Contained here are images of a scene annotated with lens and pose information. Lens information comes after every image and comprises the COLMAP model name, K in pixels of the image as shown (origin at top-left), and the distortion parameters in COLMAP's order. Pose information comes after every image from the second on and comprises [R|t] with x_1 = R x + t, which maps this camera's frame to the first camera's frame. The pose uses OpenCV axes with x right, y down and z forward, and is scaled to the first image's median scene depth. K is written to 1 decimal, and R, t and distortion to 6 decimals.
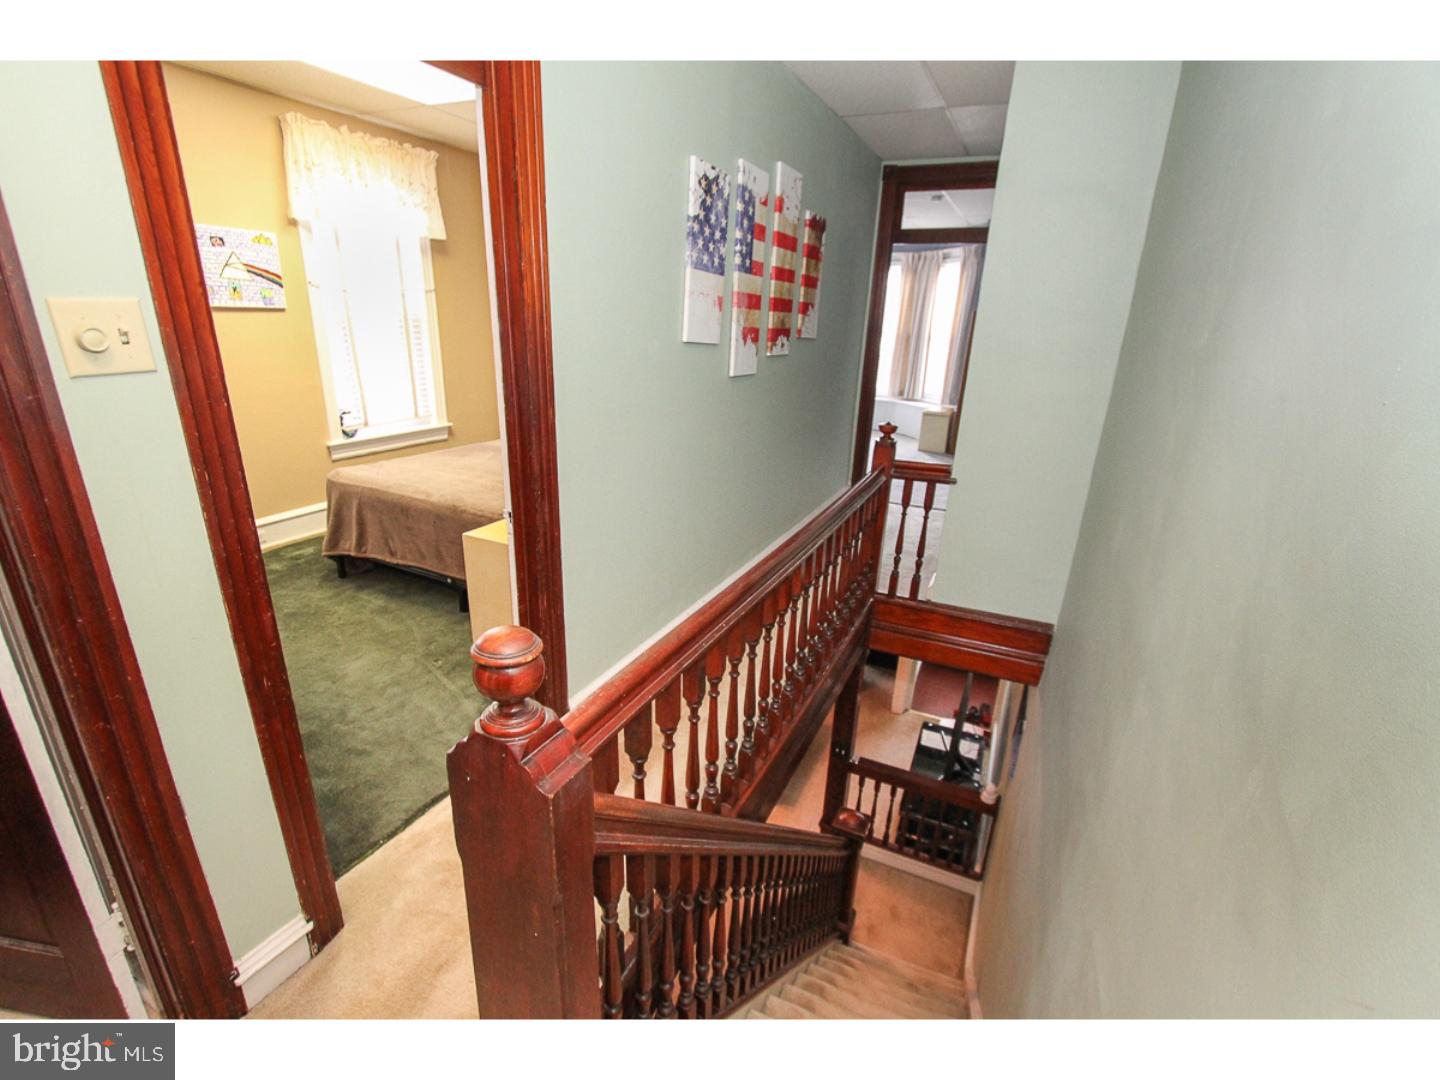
lens RADIAL K [[655.9, 0, 719.5], [0, 655.9, 548.5], [0, 0, 1]] dist [-0.015515, 0.000709]
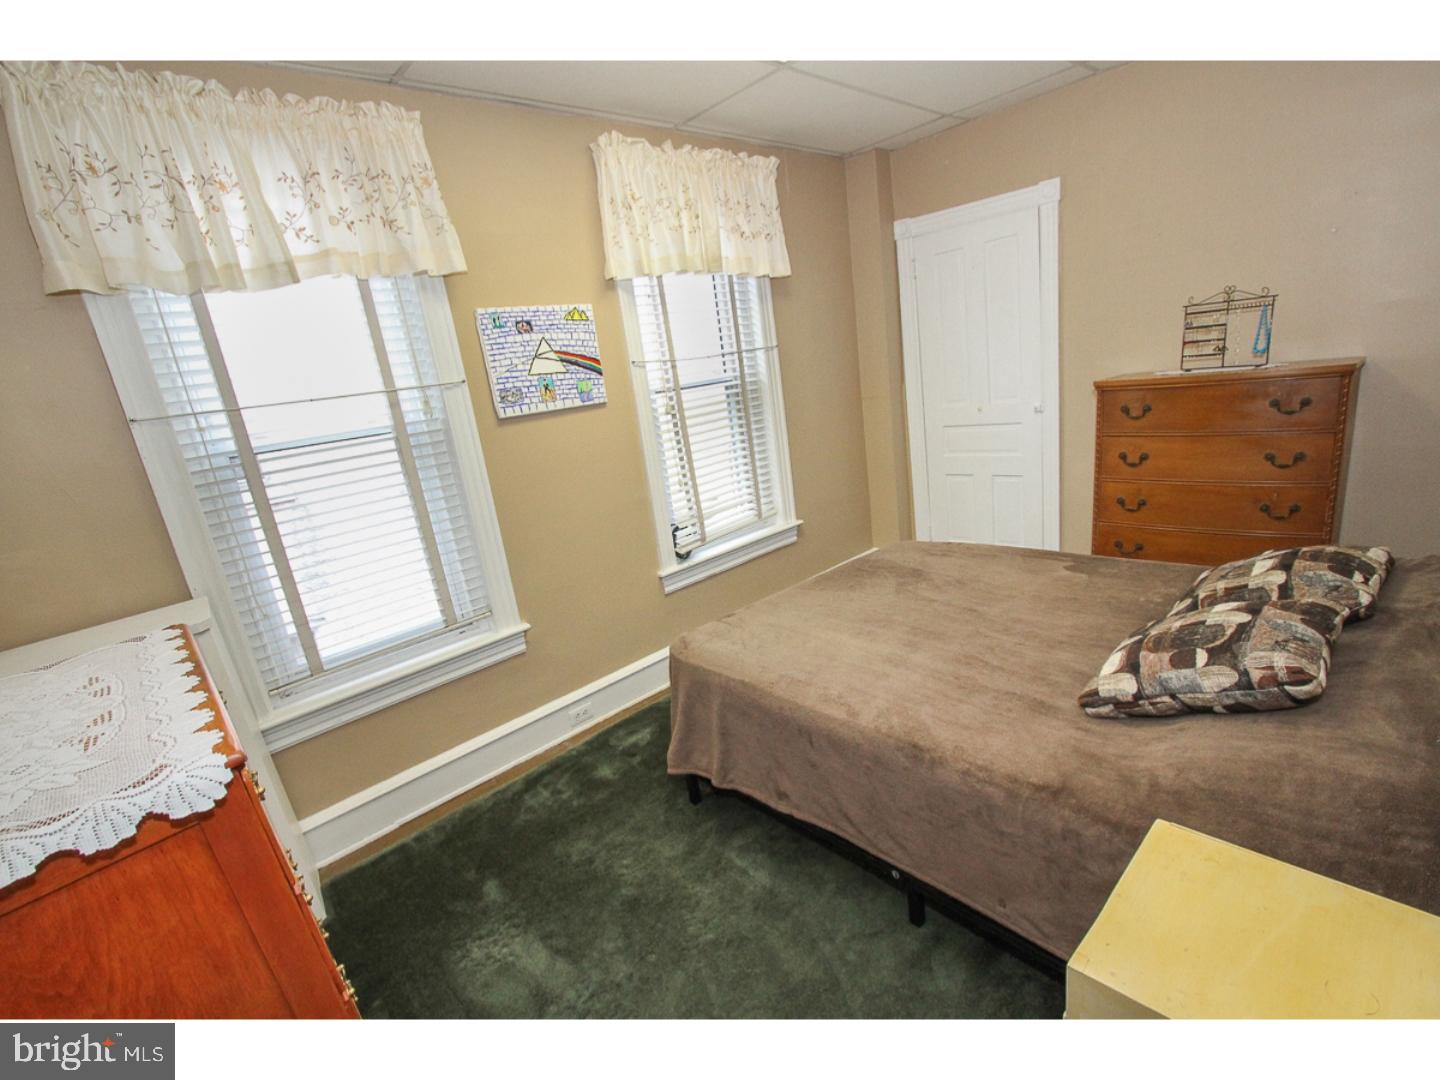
lens RADIAL K [[655.9, 0, 717.8], [0, 655.9, 544.1], [0, 0, 1]] dist [-0.015515, 0.000709]
pose [[0.913244, -0.067765, -0.401739, -0.280223], [0.039538, 0.996157, -0.078151, -0.155053], [0.405491, 0.055487, 0.912413, 0.405751]]
